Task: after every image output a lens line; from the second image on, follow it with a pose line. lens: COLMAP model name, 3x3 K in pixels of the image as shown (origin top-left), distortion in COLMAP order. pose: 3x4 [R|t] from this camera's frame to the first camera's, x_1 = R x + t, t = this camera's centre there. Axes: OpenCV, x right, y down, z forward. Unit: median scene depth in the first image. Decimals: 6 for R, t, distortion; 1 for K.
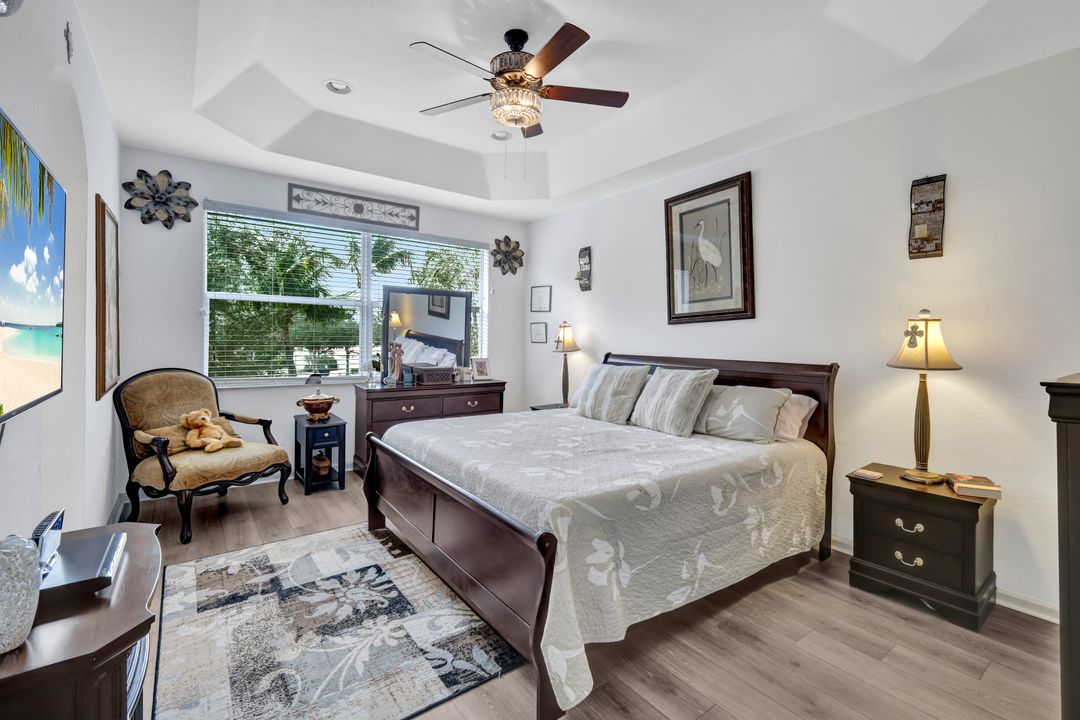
lens RADIAL K [[476.2, 0, 546.8], [0, 476.2, 343.7], [0, 0, 1]] dist [-0.002100, -0.000400]
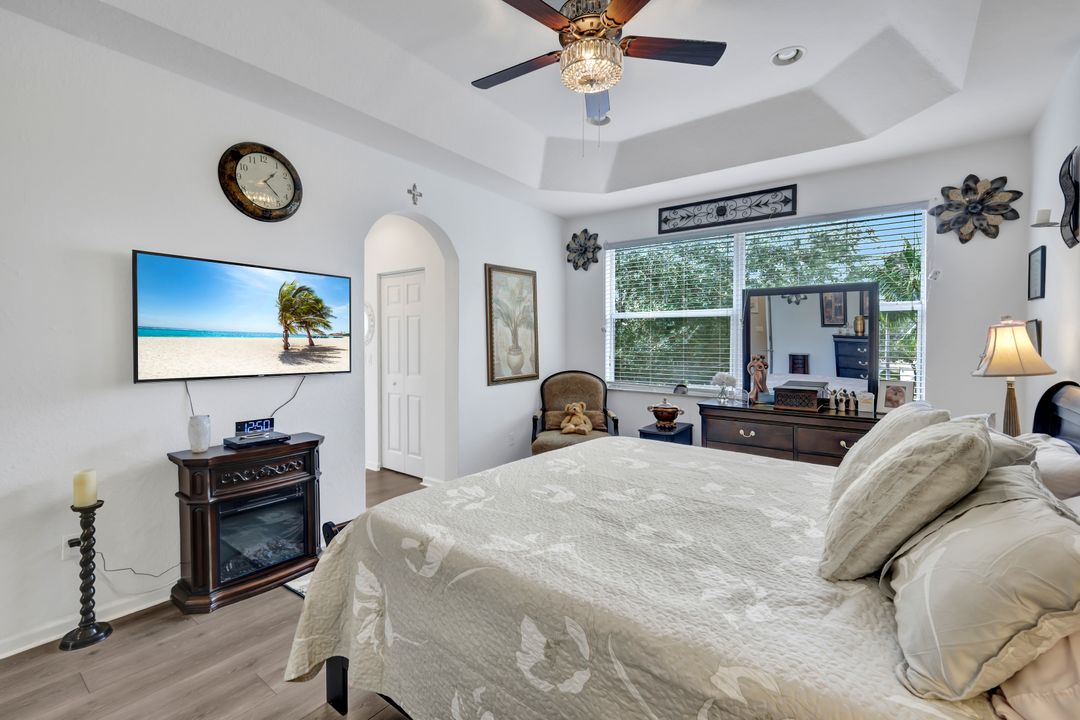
lens RADIAL K [[476.2, 0, 539.1], [0, 476.2, 351.1], [0, 0, 1]] dist [-0.002100, -0.000400]
pose [[0.266307, 0.000406, -0.963888, 0.434339], [-0.013603, 0.999902, -0.003337, -0.000680], [0.963792, 0.014001, 0.266287, 0.431590]]
